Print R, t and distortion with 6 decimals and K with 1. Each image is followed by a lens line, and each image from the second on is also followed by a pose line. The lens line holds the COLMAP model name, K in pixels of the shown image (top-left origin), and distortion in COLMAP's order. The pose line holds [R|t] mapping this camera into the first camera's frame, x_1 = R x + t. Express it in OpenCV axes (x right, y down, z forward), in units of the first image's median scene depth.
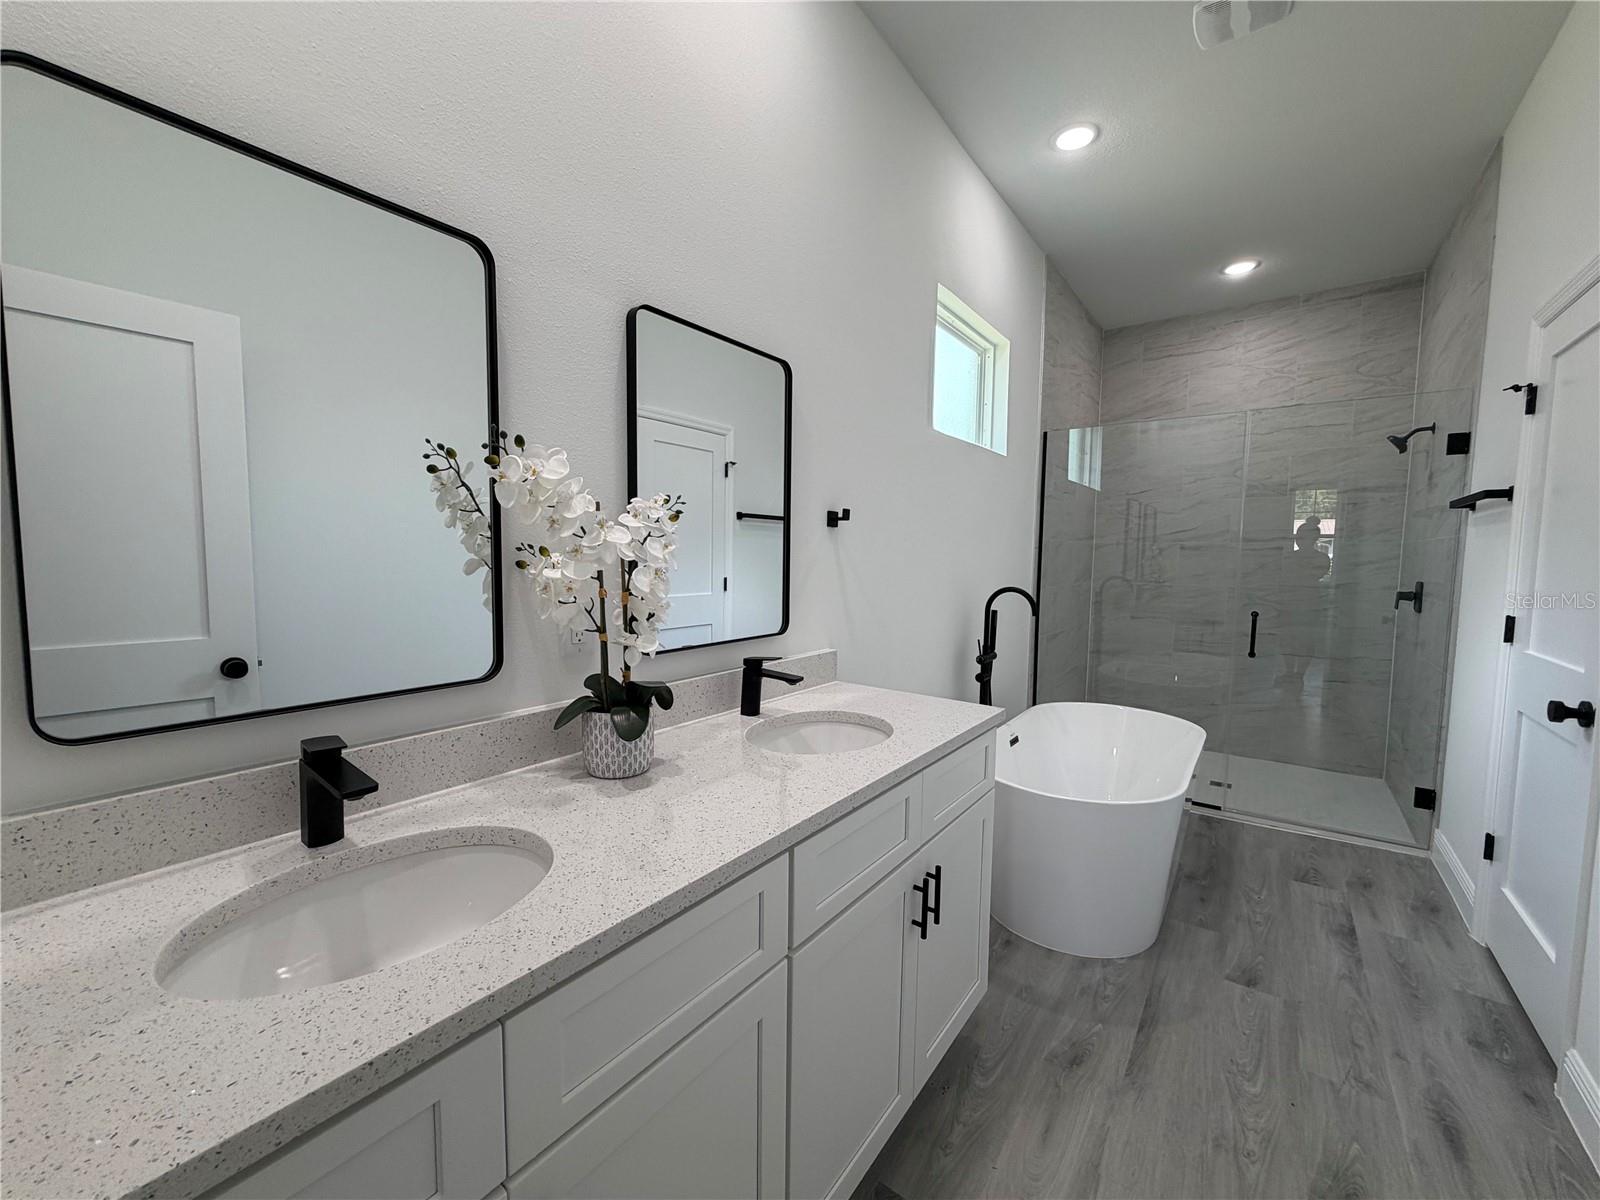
lens RADIAL K [[644.0, 0, 797.8], [0, 644.0, 602.4], [0, 0, 1]] dist [0.003577, 0.000197]
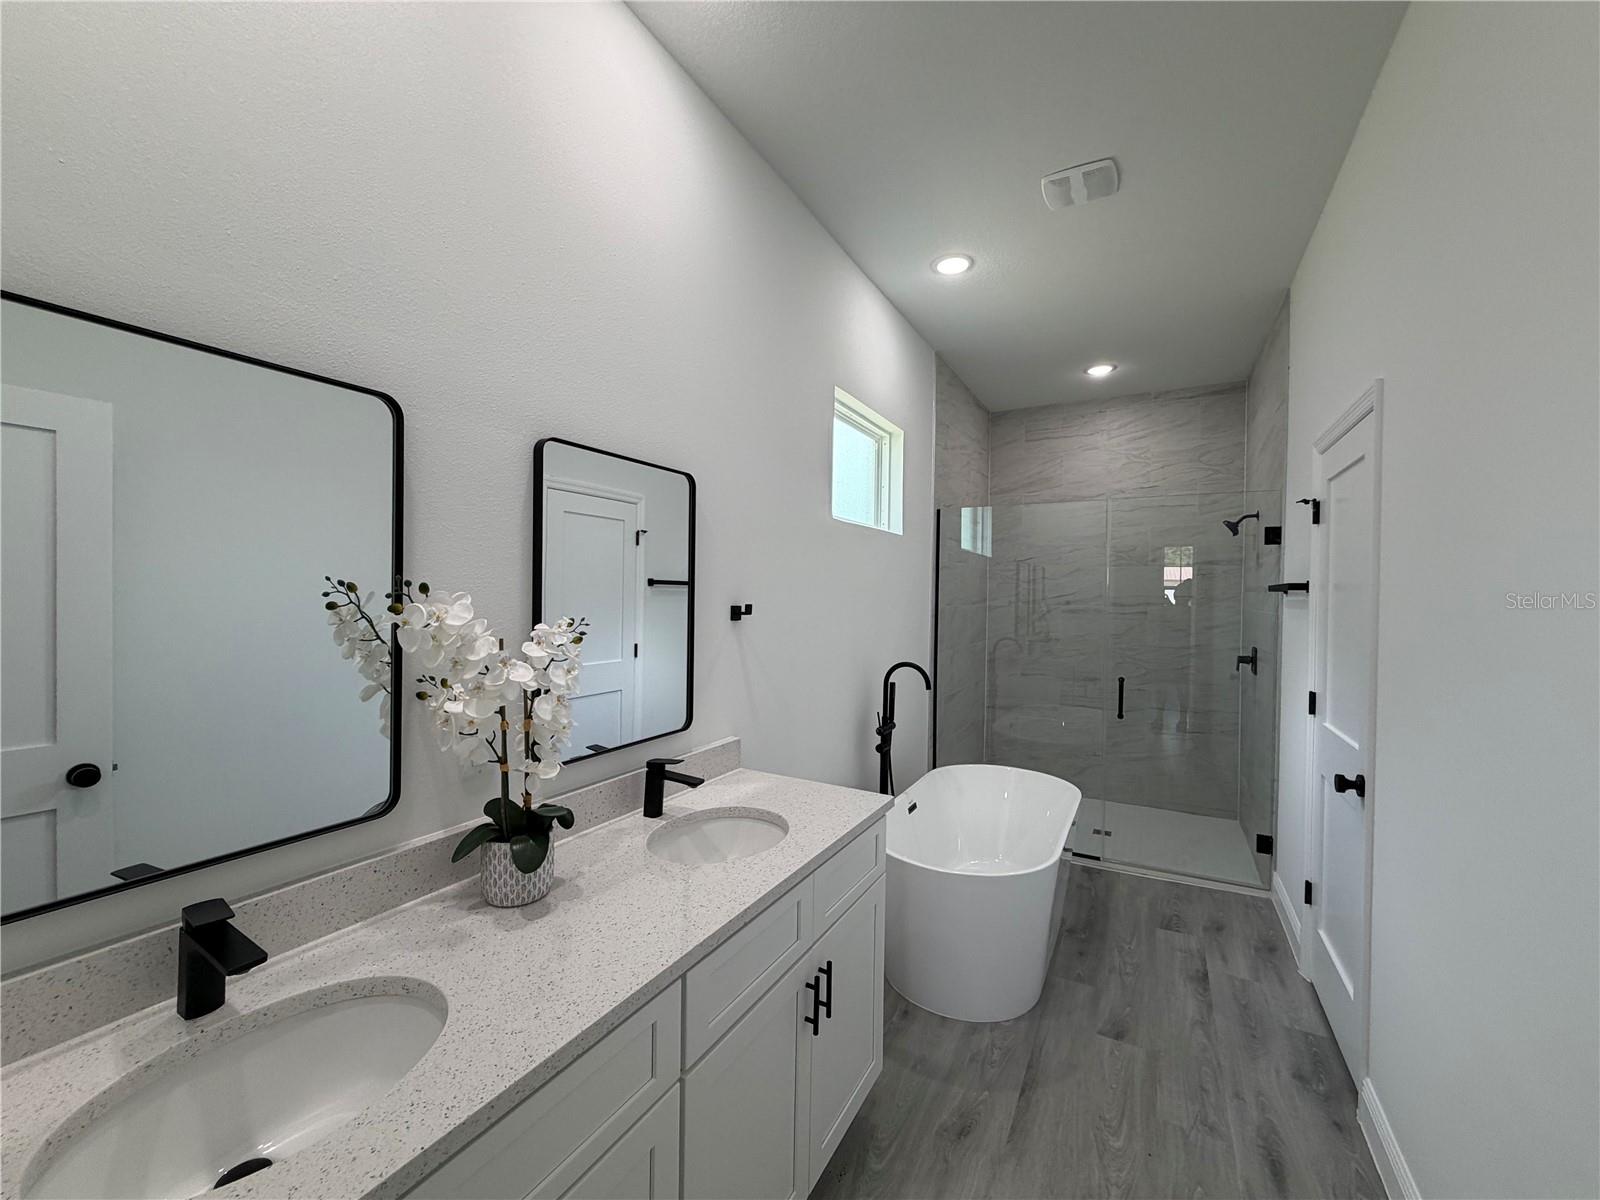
lens RADIAL K [[644.0, 0, 797.8], [0, 644.0, 602.4], [0, 0, 1]] dist [0.003577, 0.000197]
pose [[0.991752, -0.000176, 0.128172, 0.022212], [0.008101, 0.998086, -0.061311, -0.092480], [-0.127916, 0.061844, 0.989855, -0.068409]]
